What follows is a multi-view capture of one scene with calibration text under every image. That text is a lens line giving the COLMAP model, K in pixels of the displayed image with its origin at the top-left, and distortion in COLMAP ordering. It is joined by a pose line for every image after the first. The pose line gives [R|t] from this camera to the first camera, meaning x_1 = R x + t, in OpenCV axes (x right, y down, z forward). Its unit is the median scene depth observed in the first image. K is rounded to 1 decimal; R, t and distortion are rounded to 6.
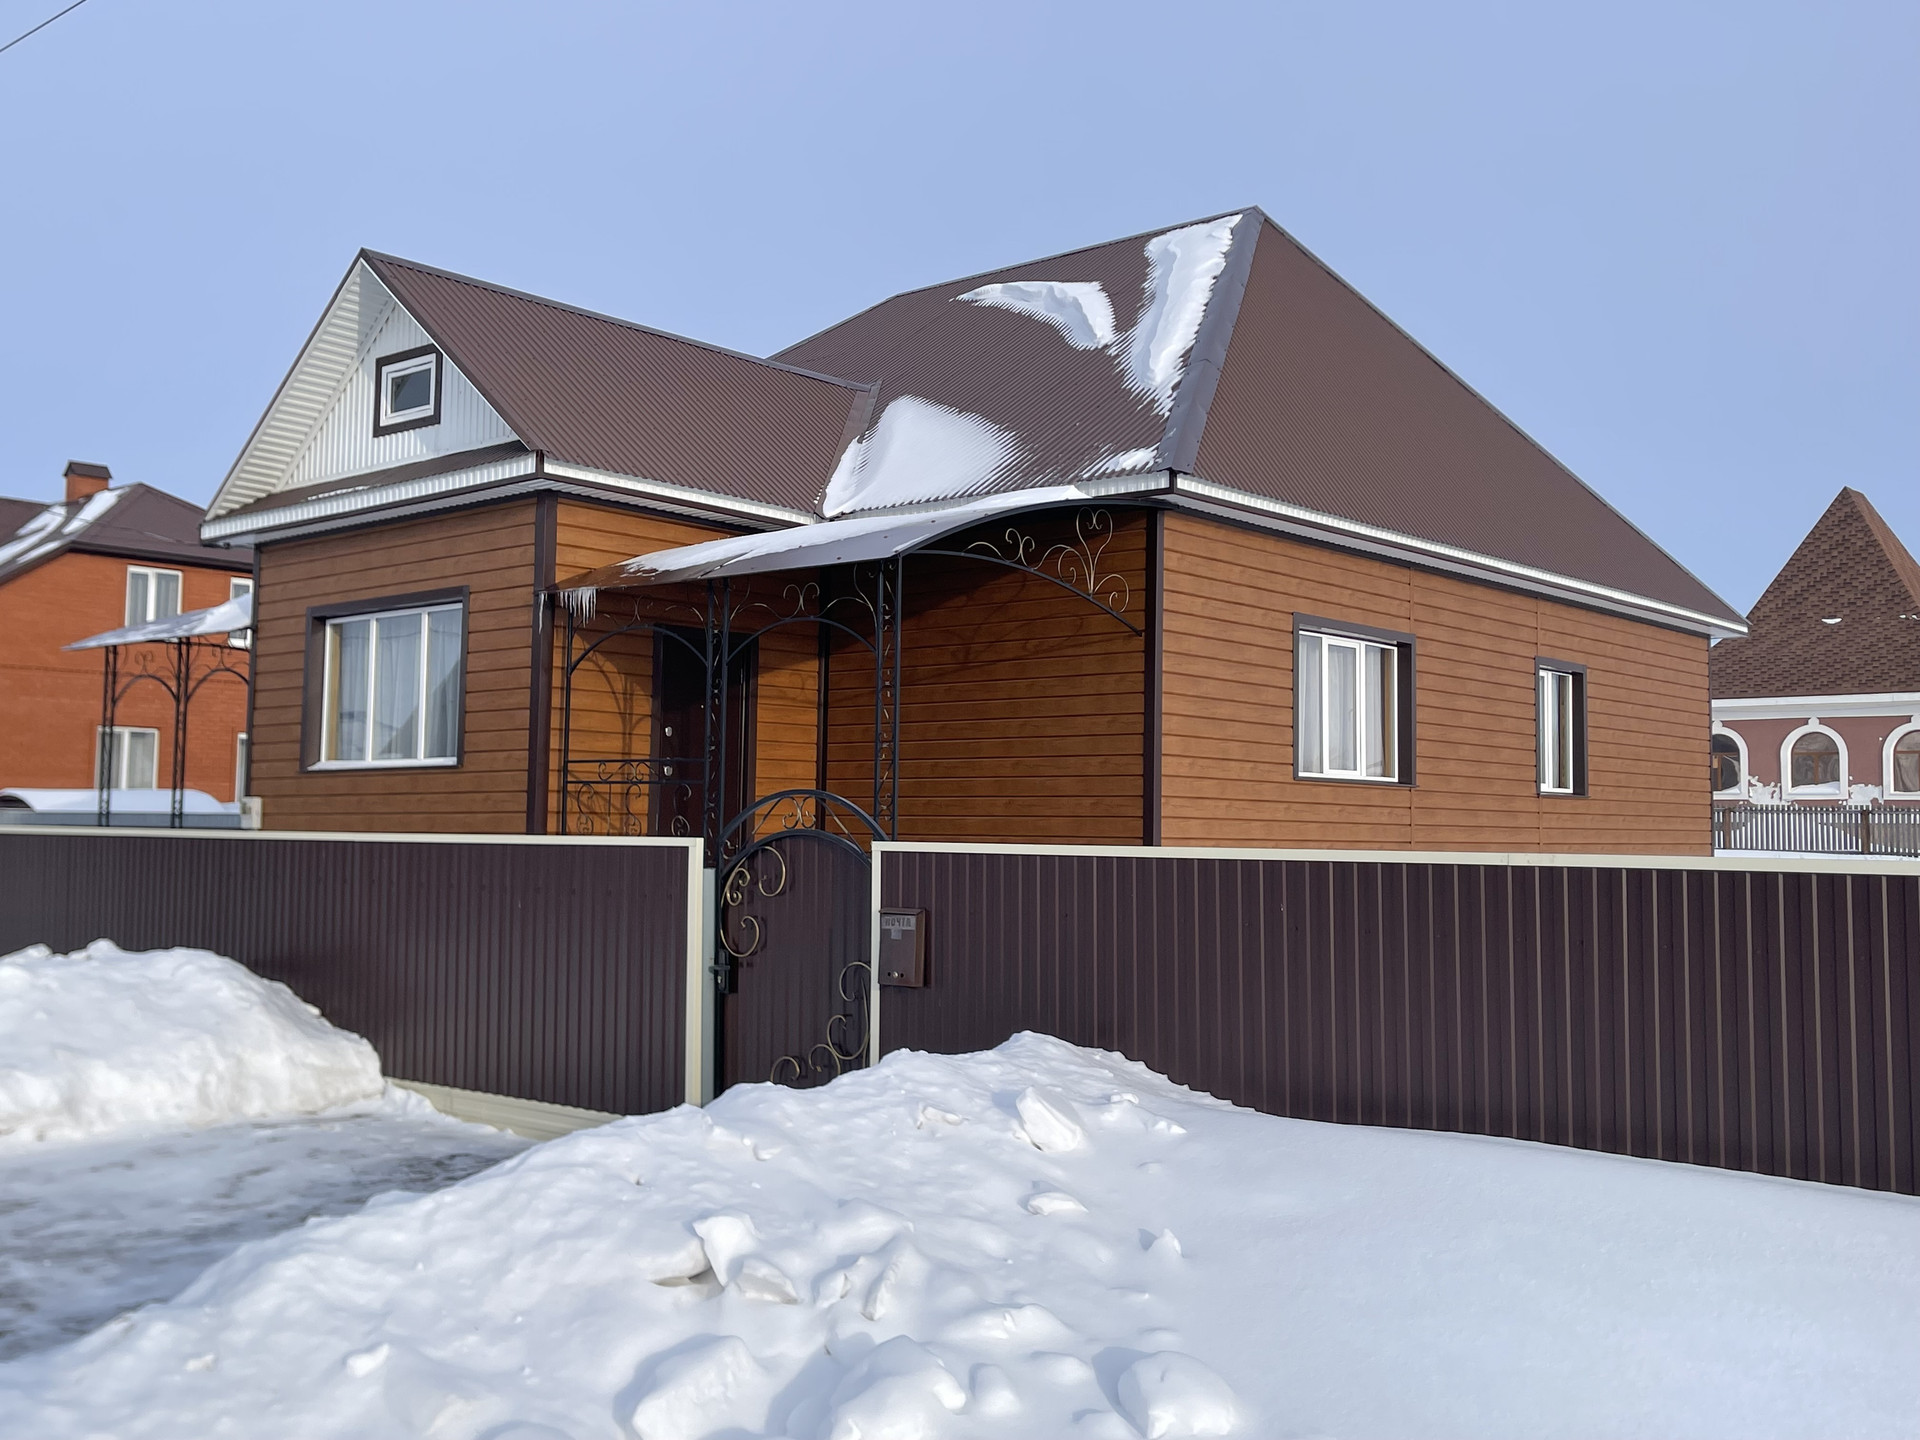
lens RADIAL K [[1859.5, 0, 957.7], [0, 1859.5, 717.7], [0, 0, 1]] dist [0.013177, 0.000000]
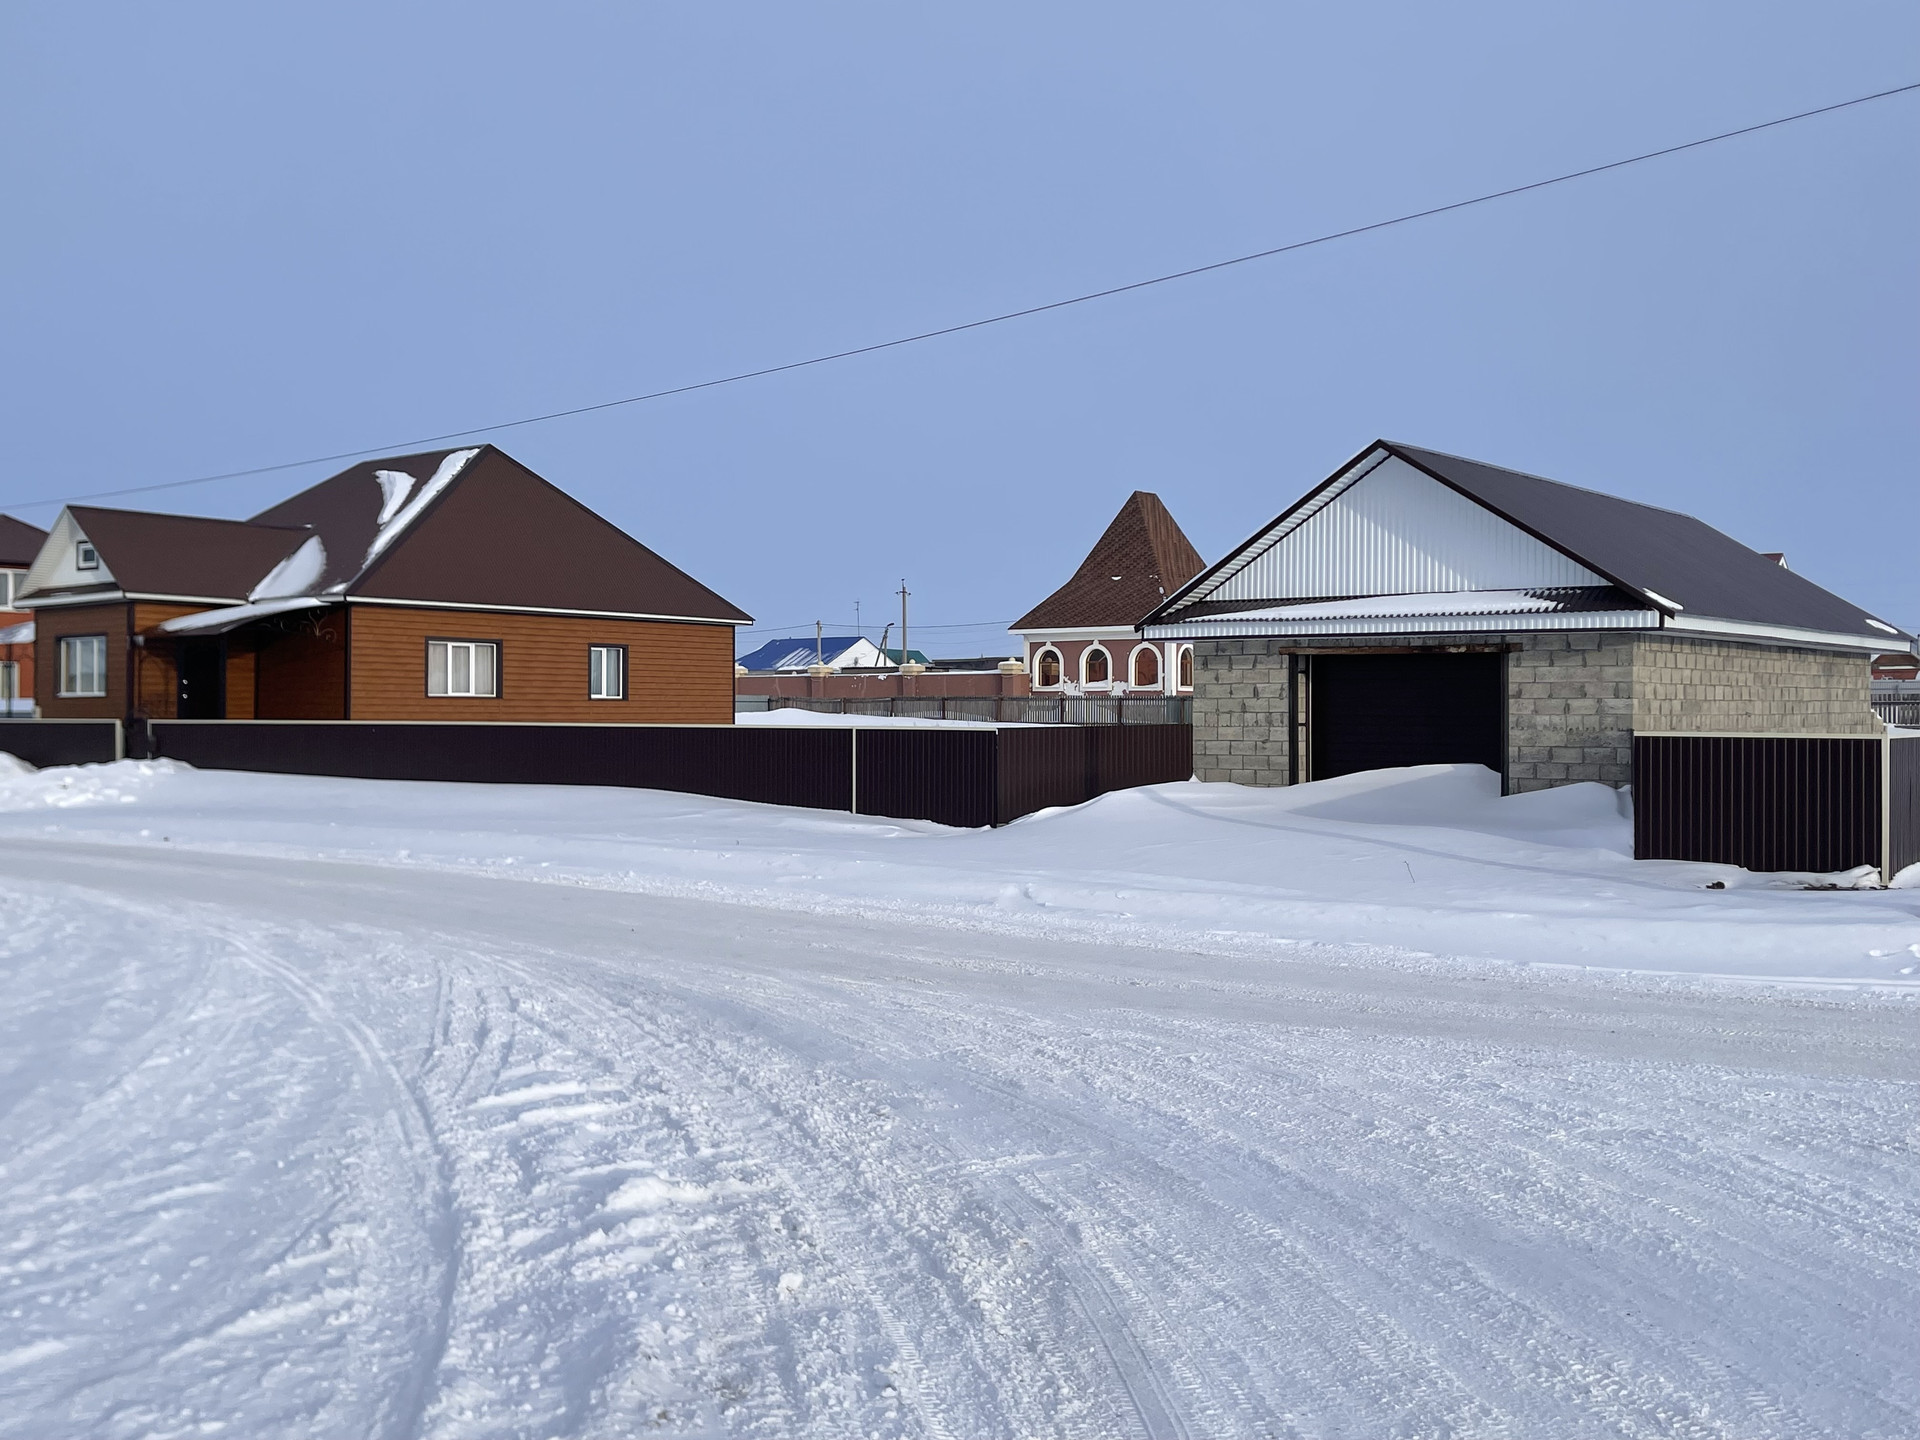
lens RADIAL K [[1777.6, 0, 958.0], [0, 1777.6, 710.0], [0, 0, 1]] dist [-0.006288, 0.000000]
pose [[0.997905, -0.008463, 0.064135, 0.777467], [0.004682, 0.998254, 0.058874, -0.095995], [-0.064521, -0.058450, 0.996203, -1.615659]]
